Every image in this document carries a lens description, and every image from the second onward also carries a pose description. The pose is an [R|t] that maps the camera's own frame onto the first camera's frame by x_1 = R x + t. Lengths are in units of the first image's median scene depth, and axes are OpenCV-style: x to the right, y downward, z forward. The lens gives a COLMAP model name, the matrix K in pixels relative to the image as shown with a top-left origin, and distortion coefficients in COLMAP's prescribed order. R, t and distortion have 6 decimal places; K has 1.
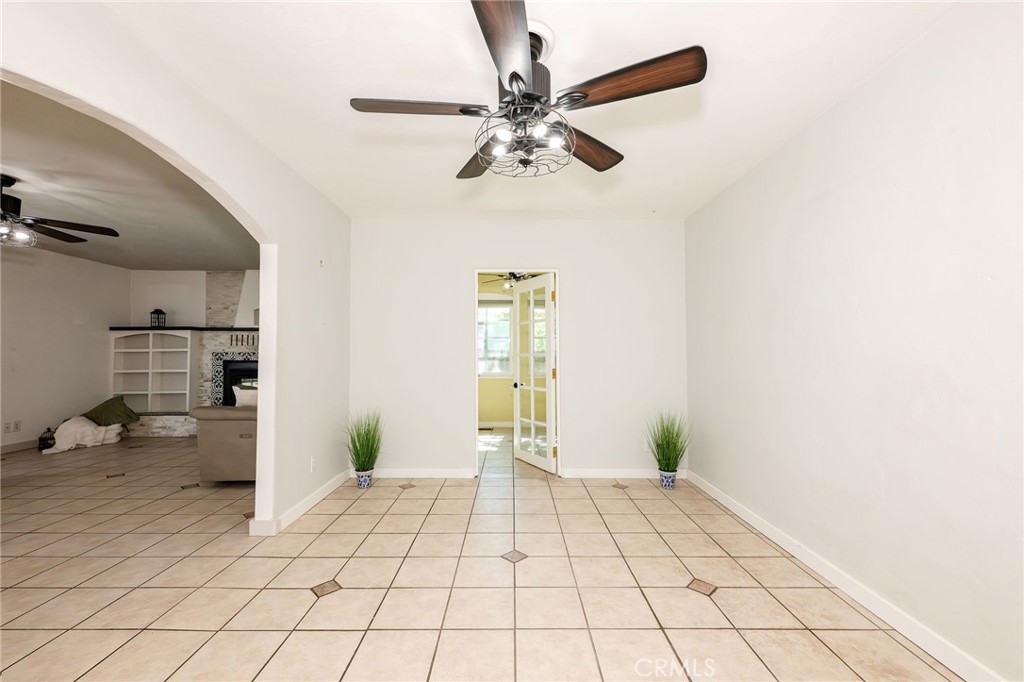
lens RADIAL K [[415.1, 0, 514.6], [0, 415.1, 336.8], [0, 0, 1]] dist [0.000072, 0.000040]
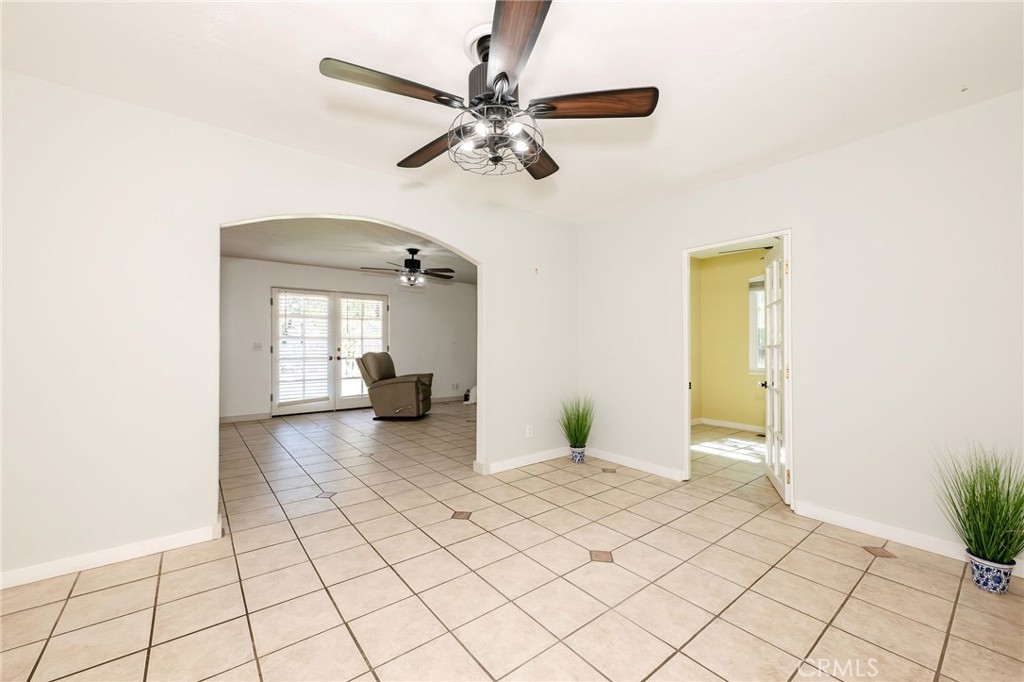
lens RADIAL K [[405.8, 0, 514.0], [0, 405.8, 341.0], [0, 0, 1]] dist [-0.002134, 0.000081]
pose [[0.616946, -0.008533, -0.786959, 0.457714], [0.030741, 0.999439, 0.013263, 0.011689], [0.786405, -0.032374, 0.616862, 0.211249]]
